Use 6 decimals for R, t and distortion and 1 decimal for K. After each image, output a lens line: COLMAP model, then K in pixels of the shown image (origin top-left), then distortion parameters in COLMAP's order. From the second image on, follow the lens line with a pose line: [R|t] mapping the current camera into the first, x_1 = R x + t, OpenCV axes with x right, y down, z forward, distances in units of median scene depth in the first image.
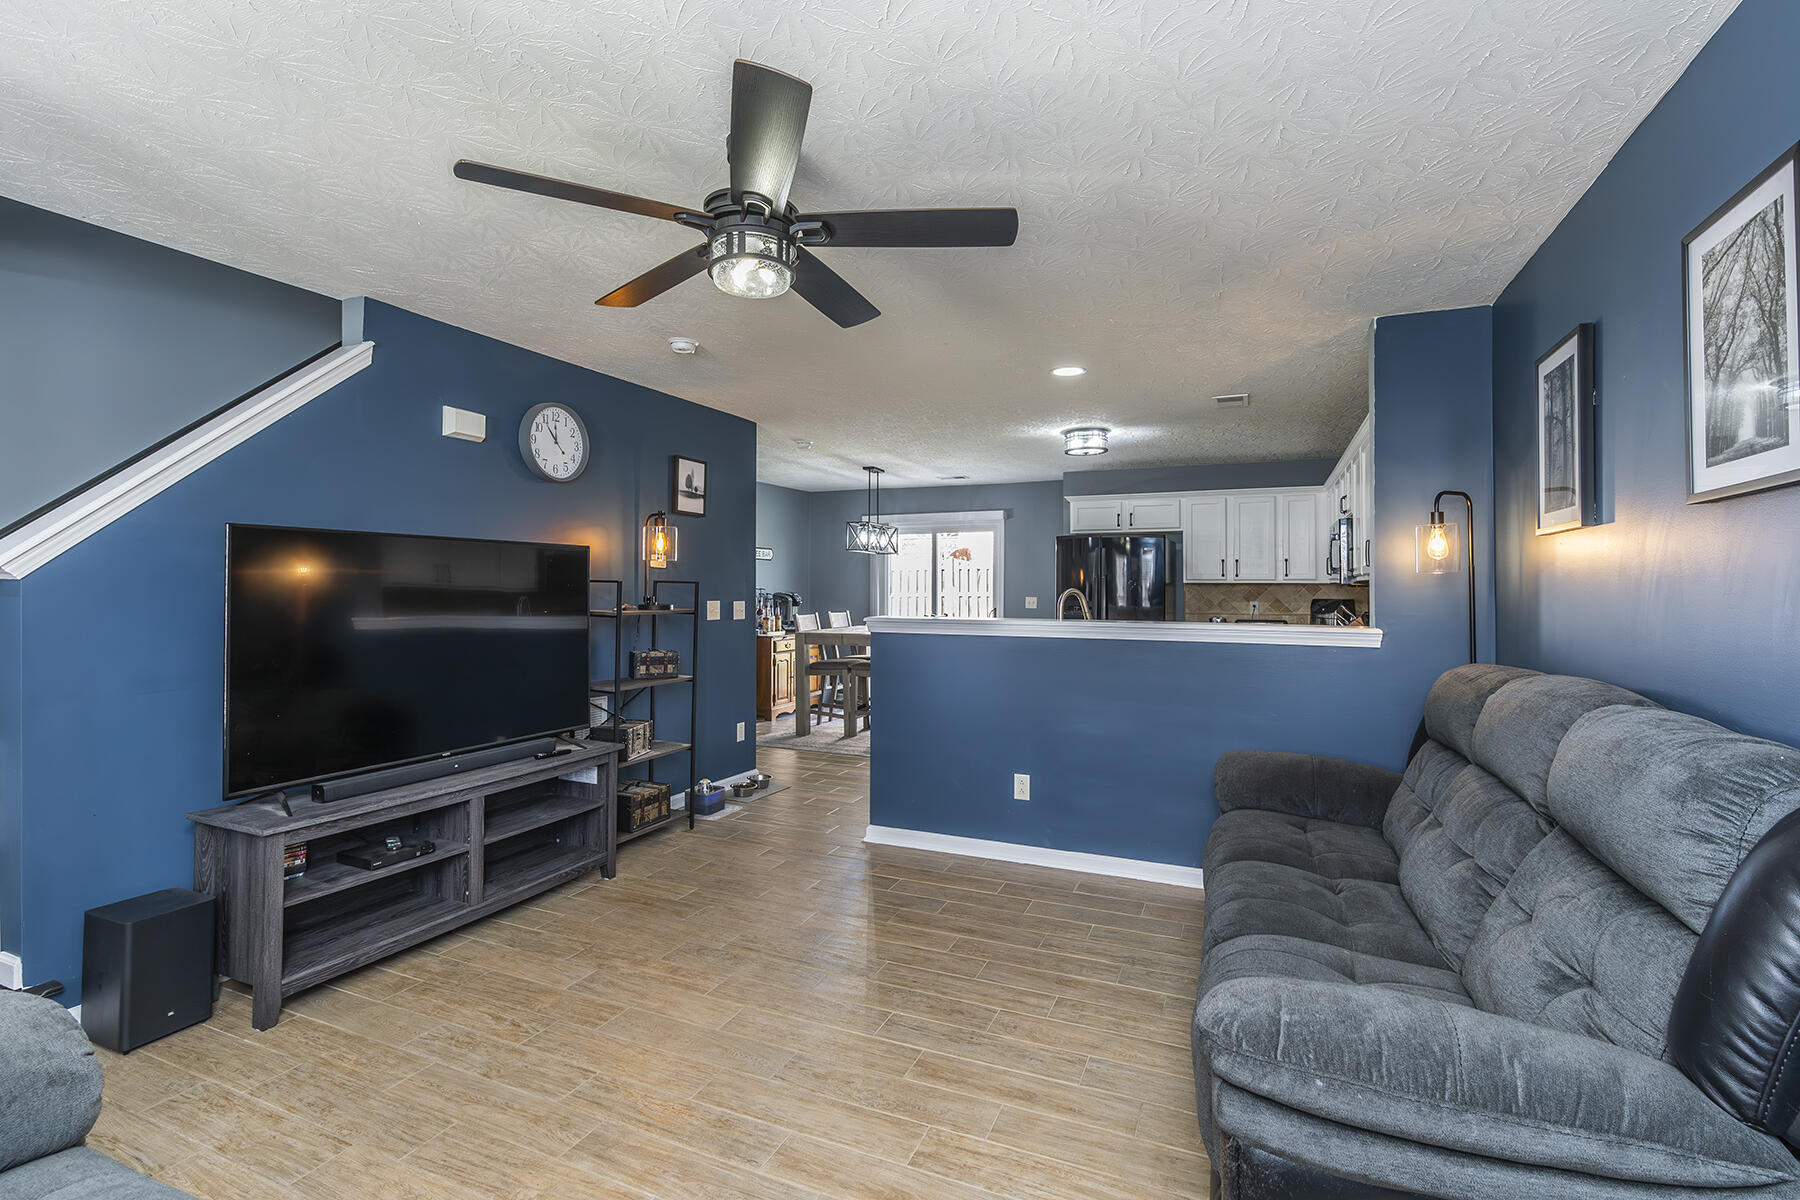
lens RADIAL K [[822.4, 0, 898.1], [0, 822.4, 585.7], [0, 0, 1]] dist [-0.012360, 0.001014]
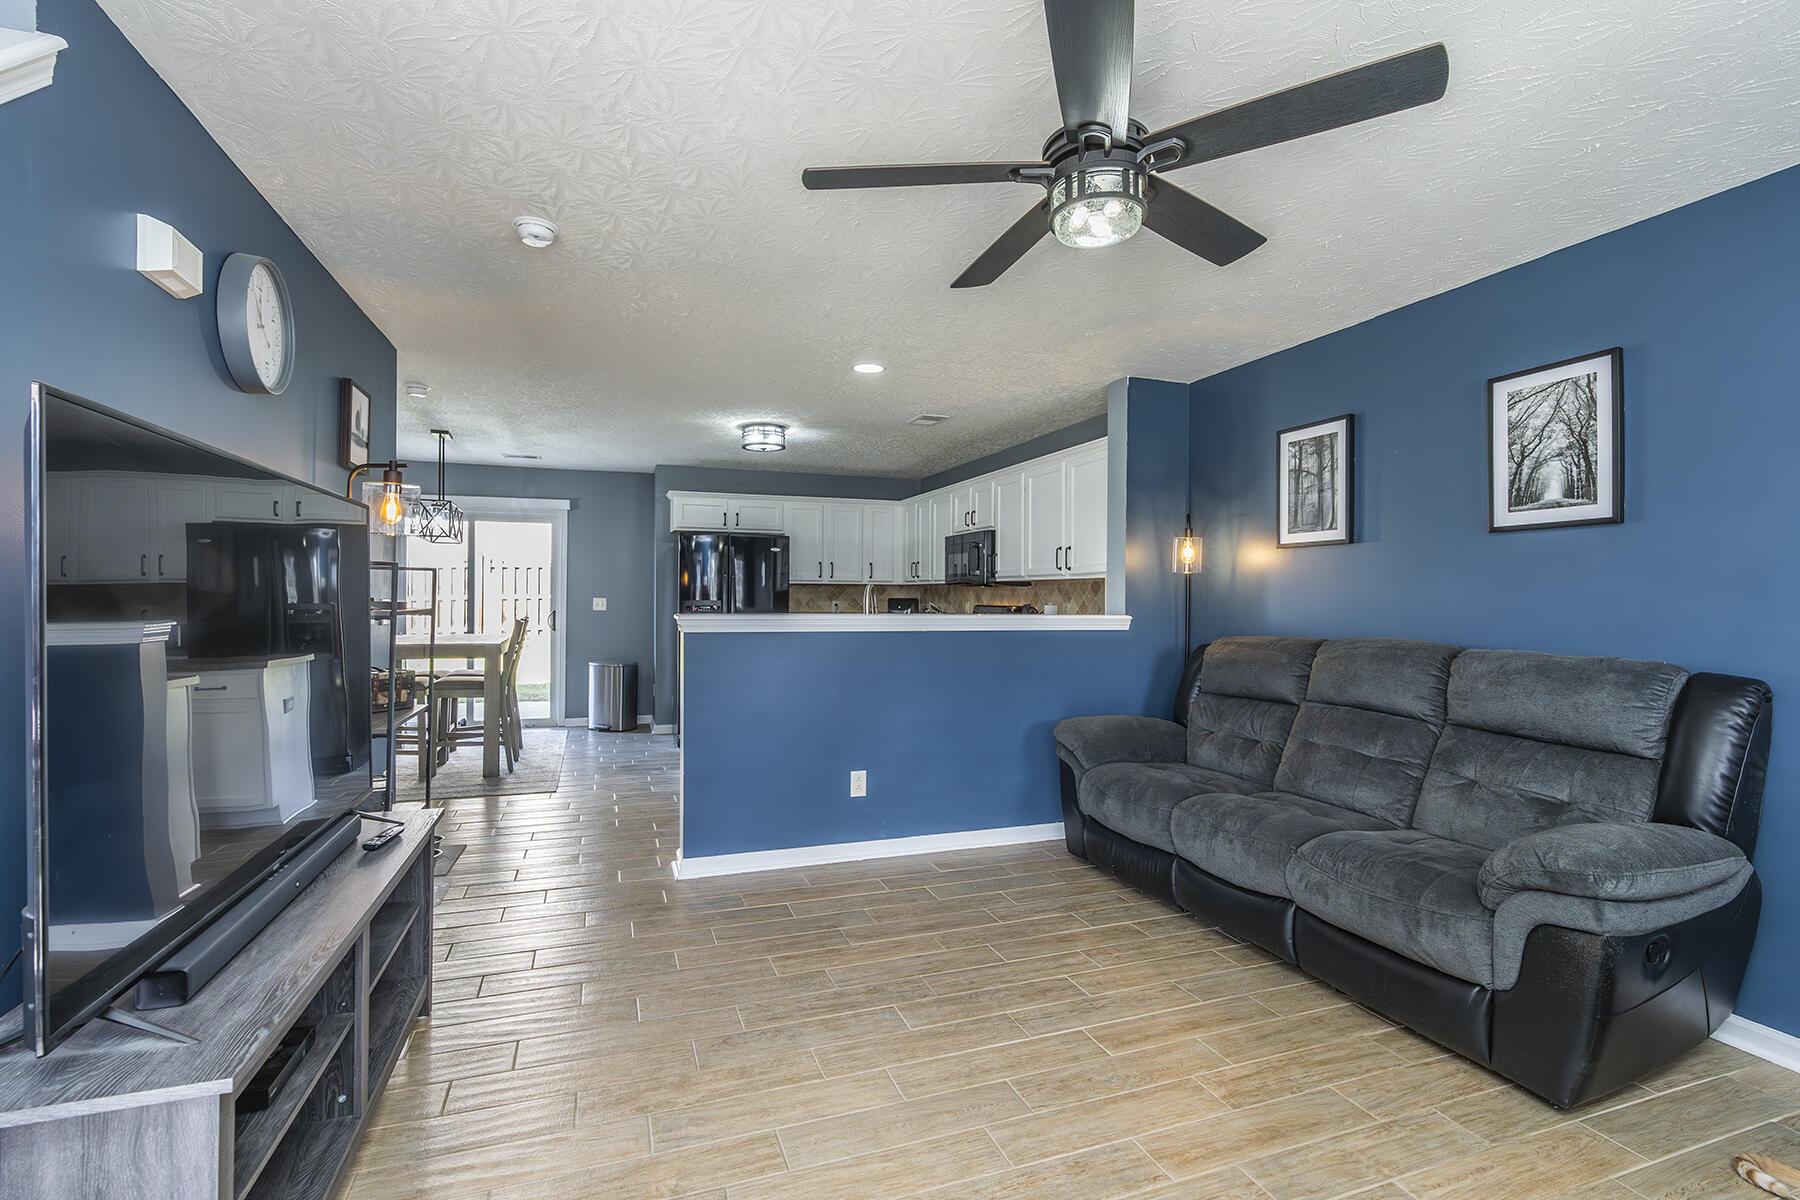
lens RADIAL K [[822.4, 0, 898.4], [0, 822.4, 607.5], [0, 0, 1]] dist [-0.012360, 0.001014]
pose [[0.726461, -0.007551, 0.687166, -0.524519], [-0.005520, 0.999843, 0.016822, 0.017282], [-0.687185, -0.016014, 0.726306, 0.269077]]
